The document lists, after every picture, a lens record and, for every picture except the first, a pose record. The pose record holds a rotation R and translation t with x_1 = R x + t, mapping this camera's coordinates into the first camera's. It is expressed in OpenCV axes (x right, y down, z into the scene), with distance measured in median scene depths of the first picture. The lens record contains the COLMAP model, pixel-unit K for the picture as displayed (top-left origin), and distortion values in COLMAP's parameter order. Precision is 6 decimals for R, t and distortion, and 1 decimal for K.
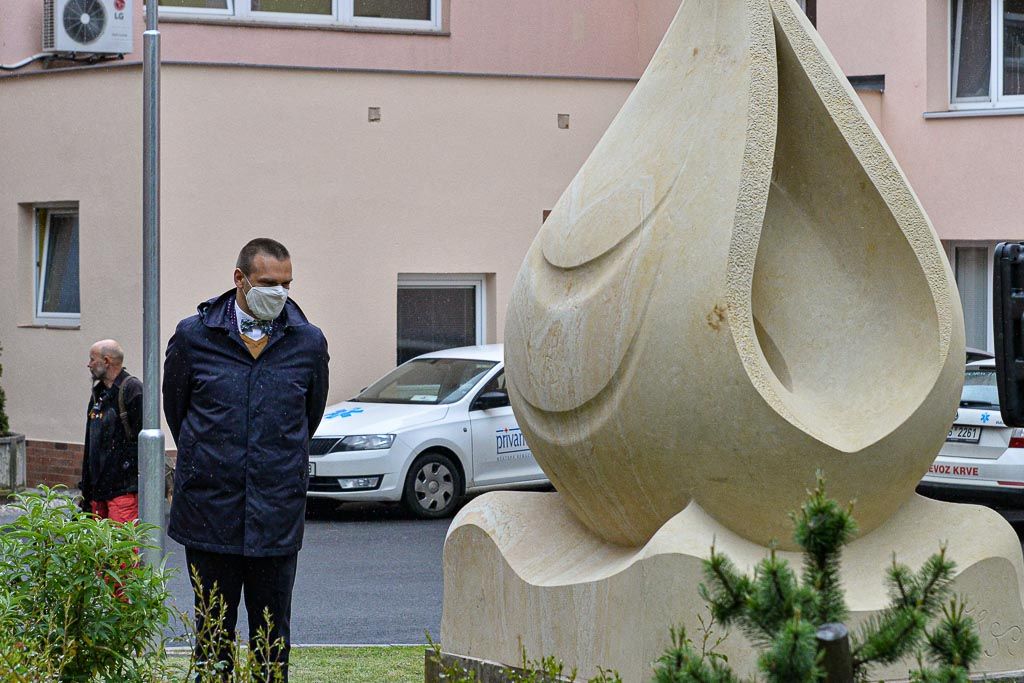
lens RADIAL K [[3361.3, 0, 511.8], [0, 3361.3, 341.3], [0, 0, 1]] dist [-0.151286, 0.000000]
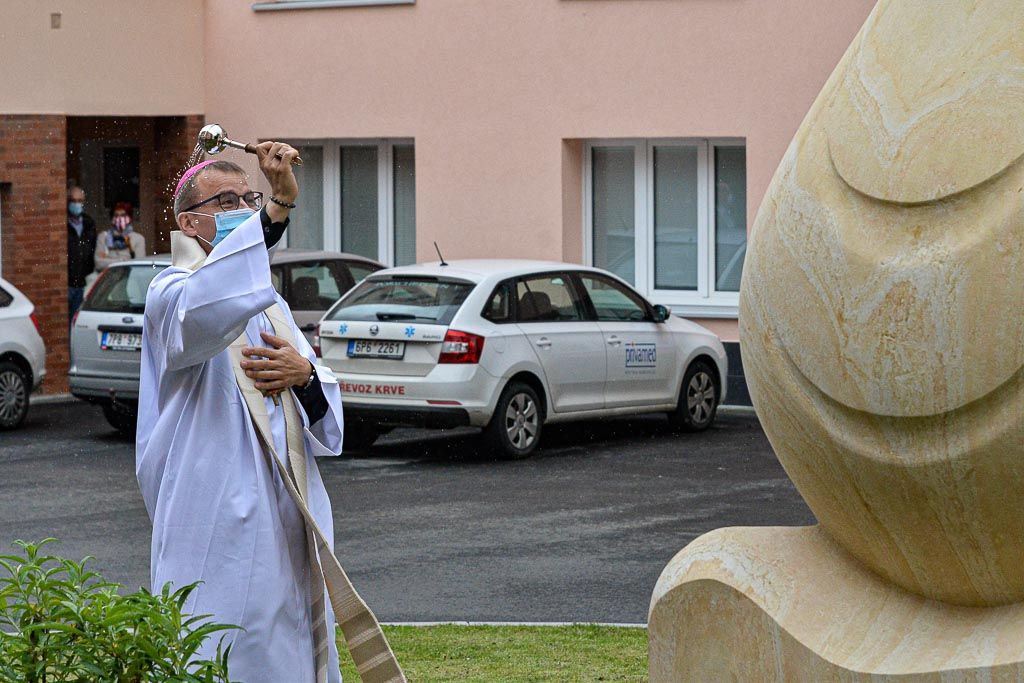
lens RADIAL K [[3203.9, 0, 512.0], [0, 3203.9, 341.5], [0, 0, 1]] dist [-0.225991, 0.000000]
pose [[0.957111, -0.026539, 0.288502, -0.242798], [0.016568, 0.999180, 0.036949, -0.018839], [-0.289246, -0.030585, 0.956766, 0.404819]]
